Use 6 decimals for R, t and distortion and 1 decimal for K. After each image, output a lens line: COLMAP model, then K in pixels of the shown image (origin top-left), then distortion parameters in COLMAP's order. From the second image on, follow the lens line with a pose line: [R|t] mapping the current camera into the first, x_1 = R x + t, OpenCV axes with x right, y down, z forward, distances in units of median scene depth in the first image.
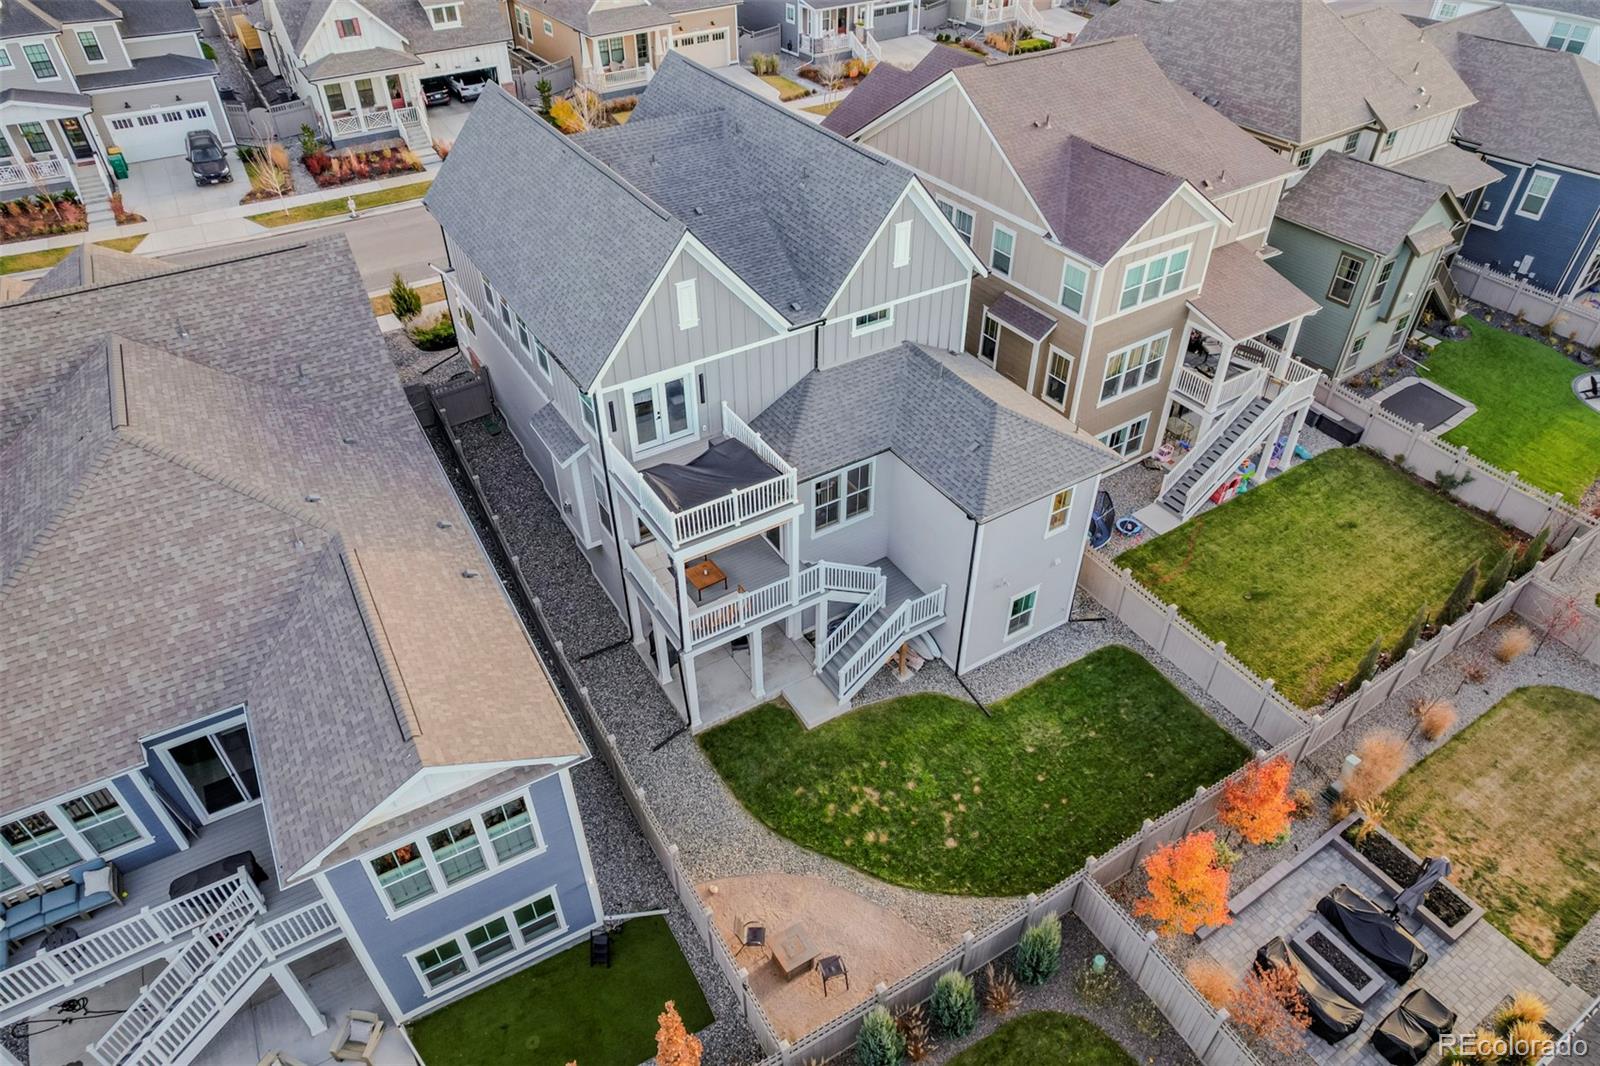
lens RADIAL K [[1018.9, 0, 800.0], [0, 1018.9, 533.0], [0, 0, 1]] dist [-0.084235, 0.077722]
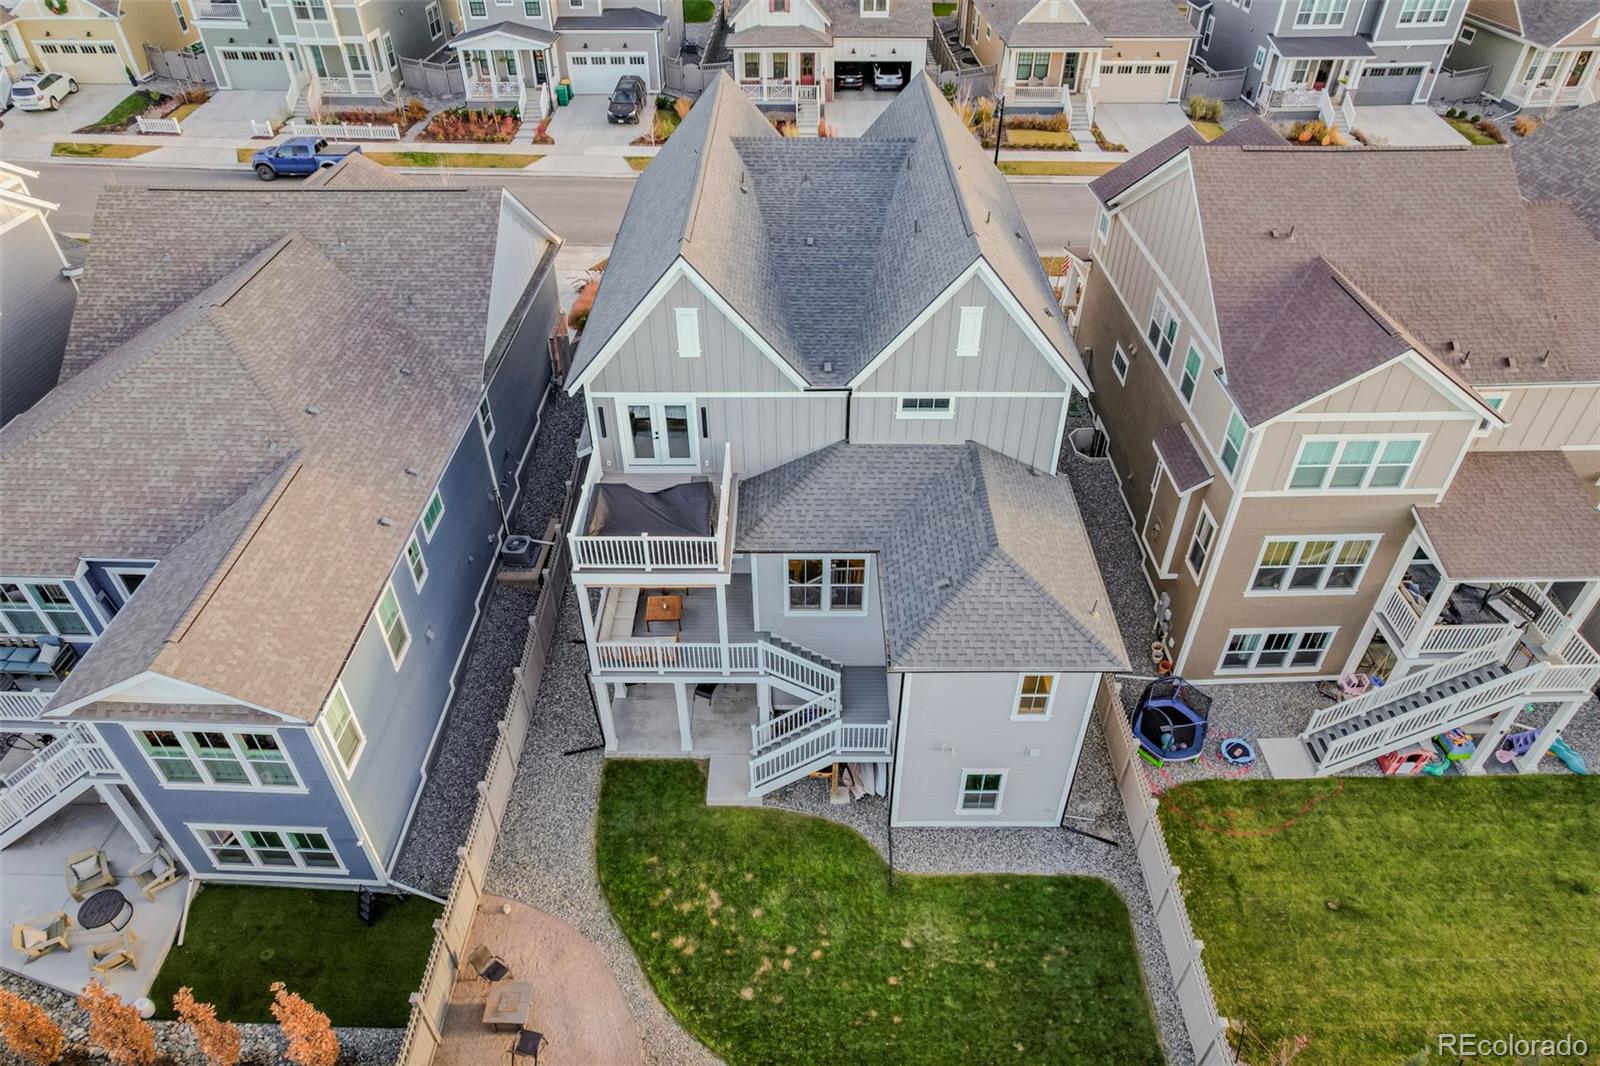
lens RADIAL K [[1018.9, 0, 800.0], [0, 1018.9, 533.0], [0, 0, 1]] dist [-0.084235, 0.077722]
pose [[0.849591, 0.338317, -0.404644, 0.364997], [-0.338532, 0.938077, 0.073529, -0.134326], [0.404464, 0.074515, 0.911513, 0.170333]]
